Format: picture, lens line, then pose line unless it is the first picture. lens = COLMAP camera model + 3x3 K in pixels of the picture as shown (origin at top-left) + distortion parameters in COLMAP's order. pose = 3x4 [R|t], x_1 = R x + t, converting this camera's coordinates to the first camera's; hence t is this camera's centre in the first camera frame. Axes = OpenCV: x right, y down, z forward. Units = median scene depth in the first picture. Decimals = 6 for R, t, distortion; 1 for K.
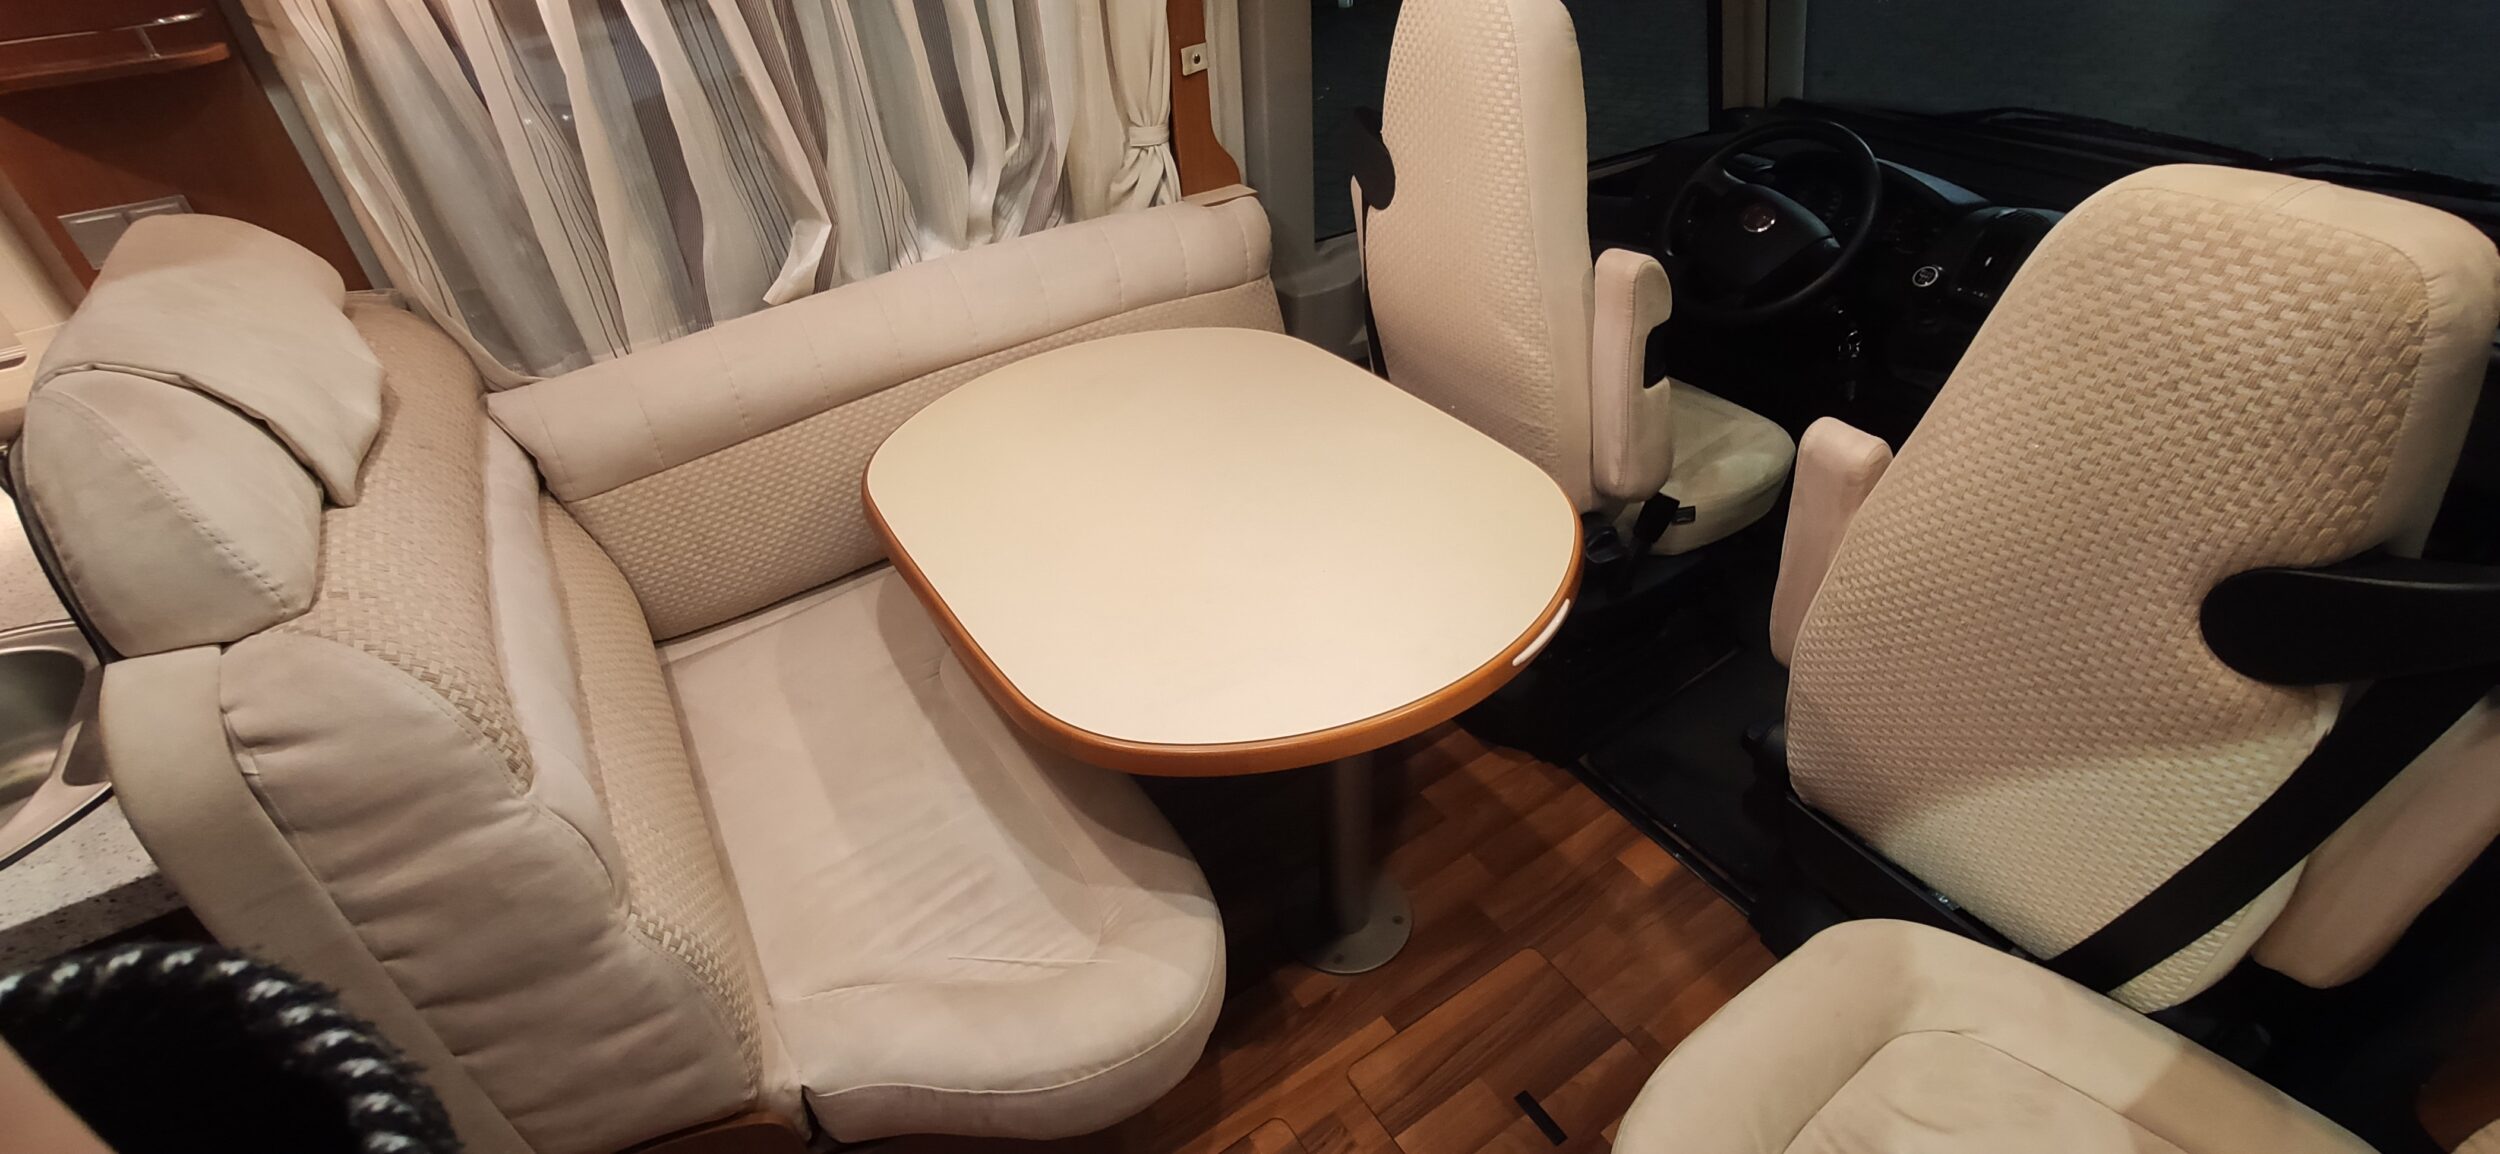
lens RADIAL K [[1098.4, 0, 1246.5], [0, 1098.4, 578.4], [0, 0, 1]] dist [-0.038239, 0.017205]
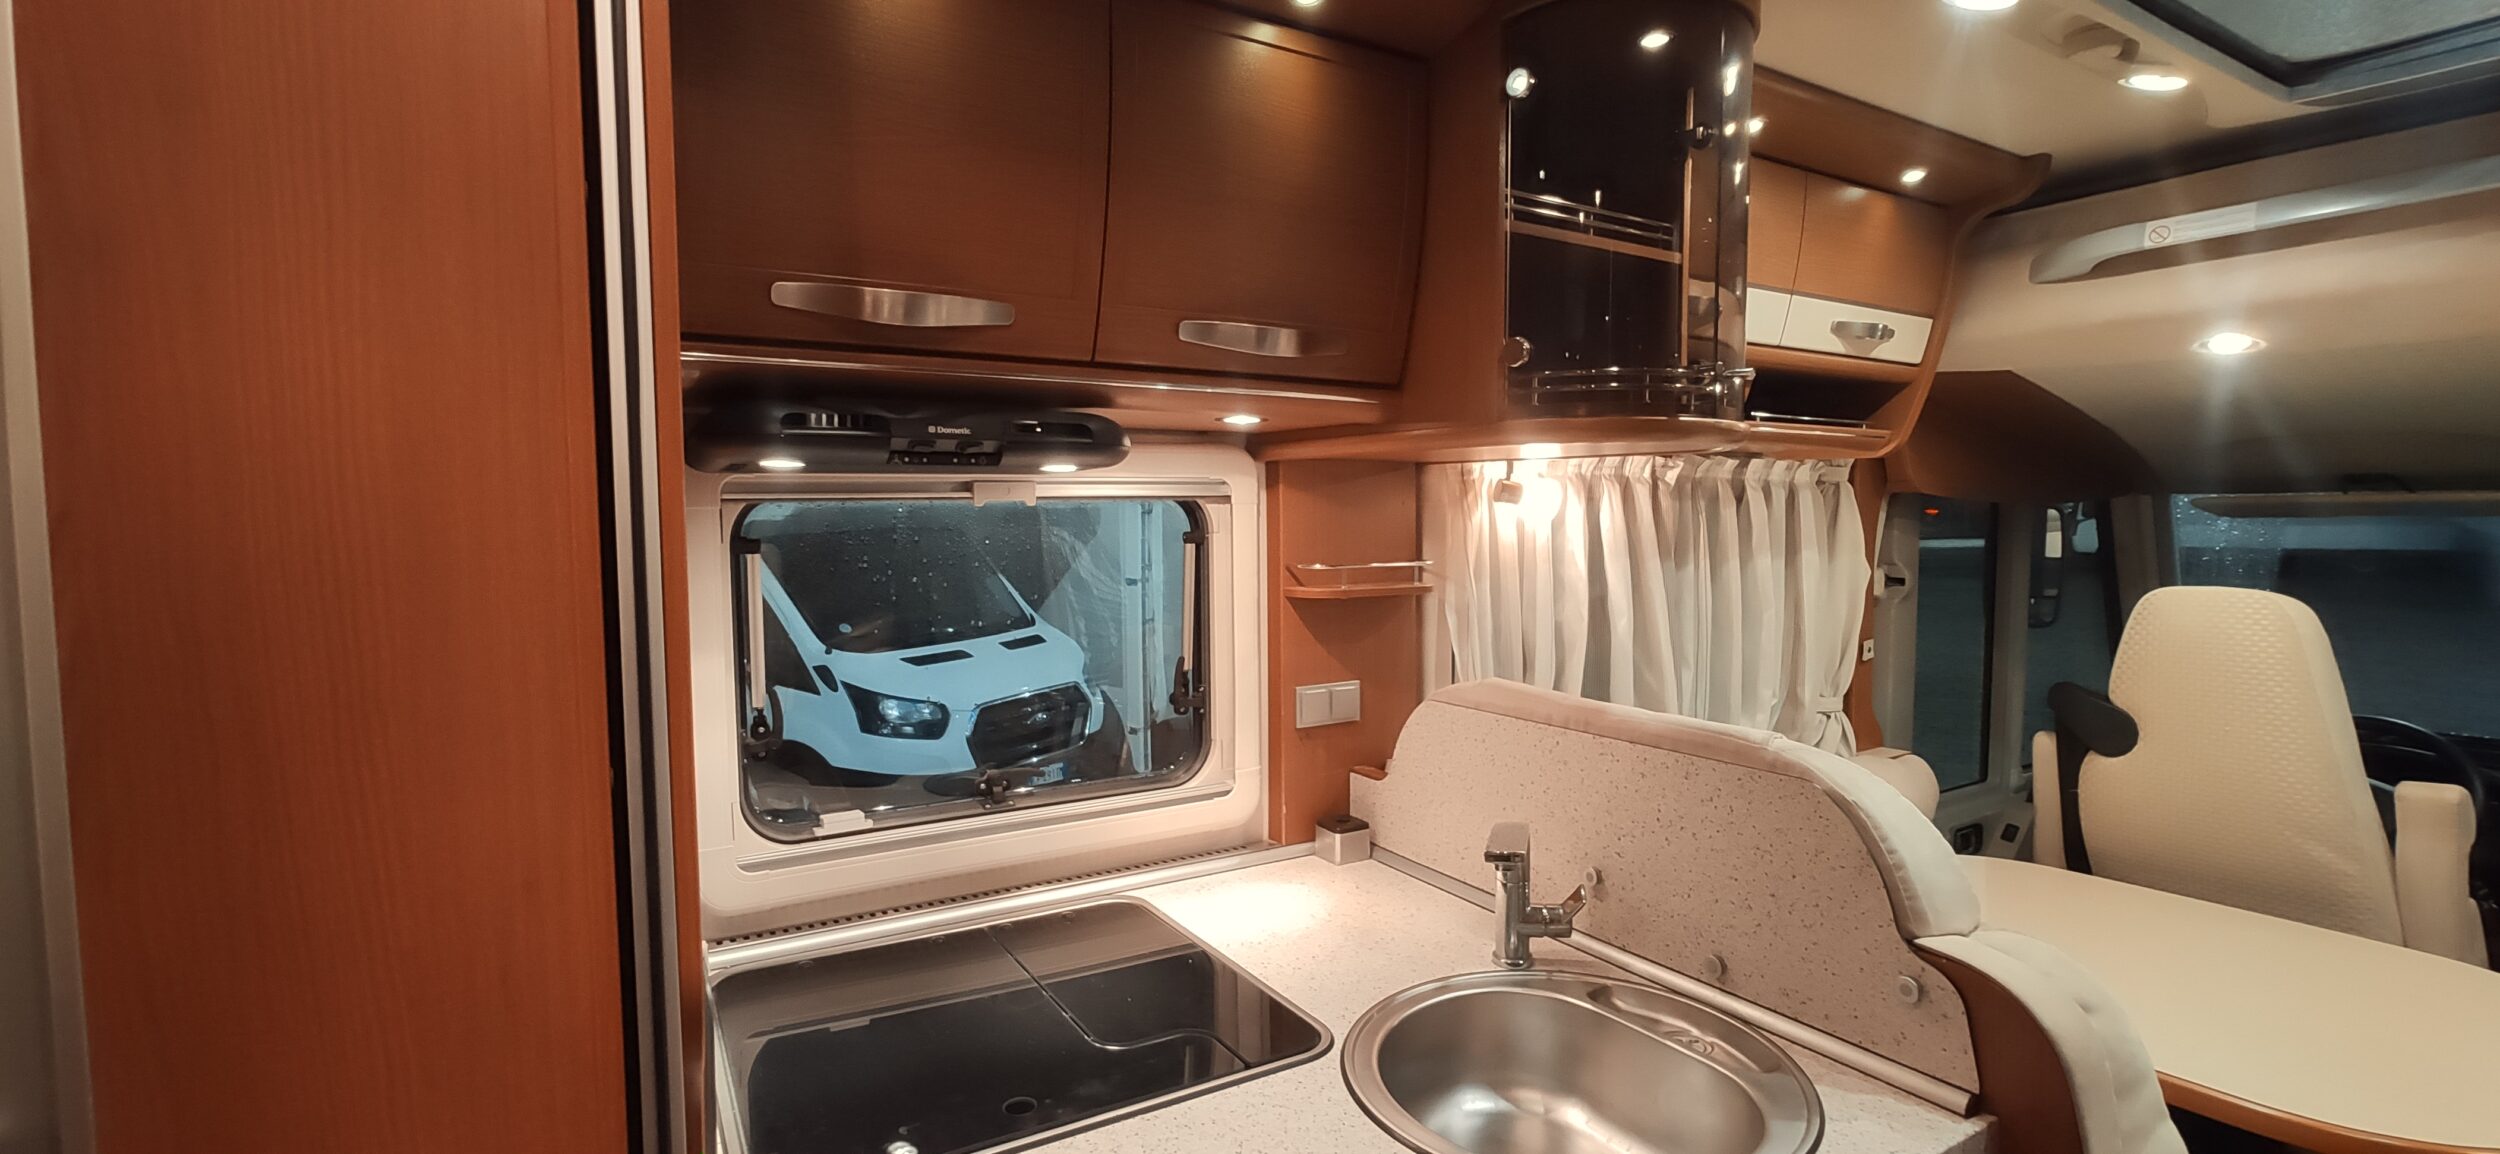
lens RADIAL K [[1090.2, 0, 1270.9], [0, 1090.2, 582.5], [0, 0, 1]] dist [-0.030819, 0.021497]
pose [[0.998960, 0.044620, -0.009431, -0.980044], [-0.042577, 0.838348, -0.543470, 0.237984], [-0.016343, 0.543306, 0.839376, -0.137701]]
